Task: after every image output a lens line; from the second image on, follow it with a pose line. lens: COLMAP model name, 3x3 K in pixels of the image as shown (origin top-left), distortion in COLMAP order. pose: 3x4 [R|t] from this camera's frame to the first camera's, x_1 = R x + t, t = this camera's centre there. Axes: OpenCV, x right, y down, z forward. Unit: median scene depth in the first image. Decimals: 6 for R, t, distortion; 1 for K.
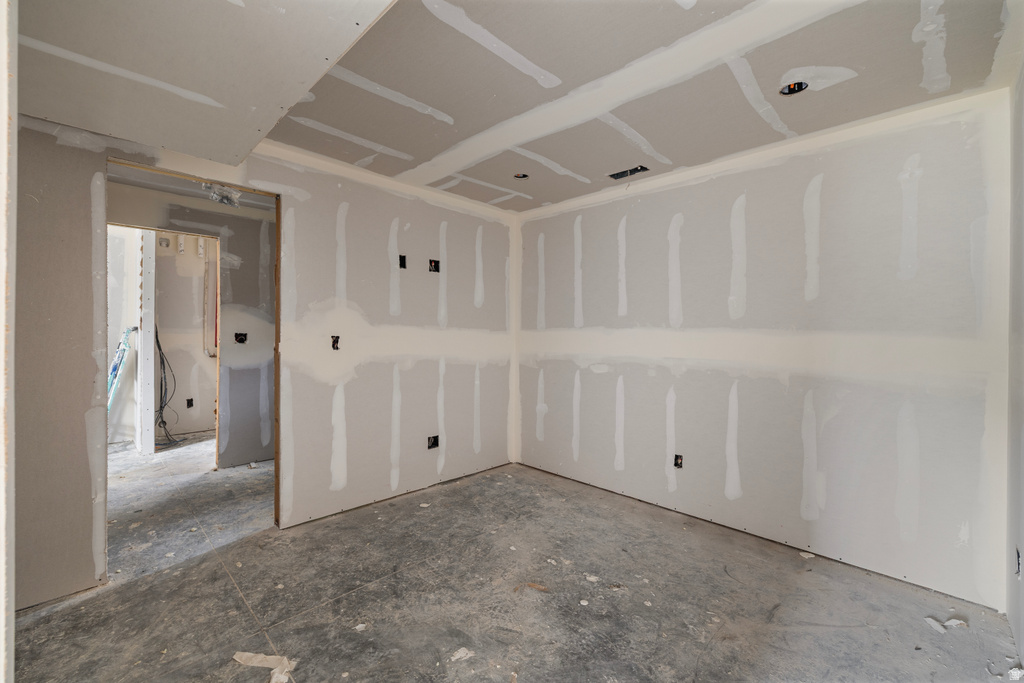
lens RADIAL K [[427.3, 0, 507.3], [0, 427.3, 336.1], [0, 0, 1]] dist [0.001064, -0.000618]
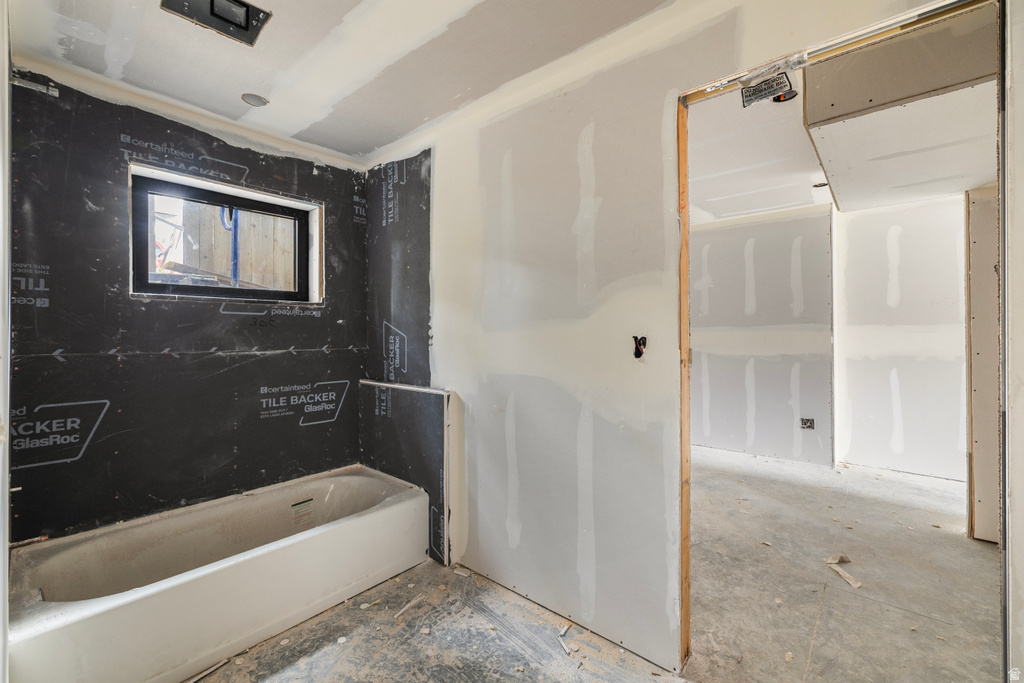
lens RADIAL K [[427.3, 0, 507.1], [0, 427.3, 333.4], [0, 0, 1]] dist [0.001064, -0.000618]
pose [[-0.068619, -0.012354, 0.997566, -1.485859], [0.009071, 0.999874, 0.013006, -0.025918], [-0.997602, 0.009942, -0.068499, 1.726080]]
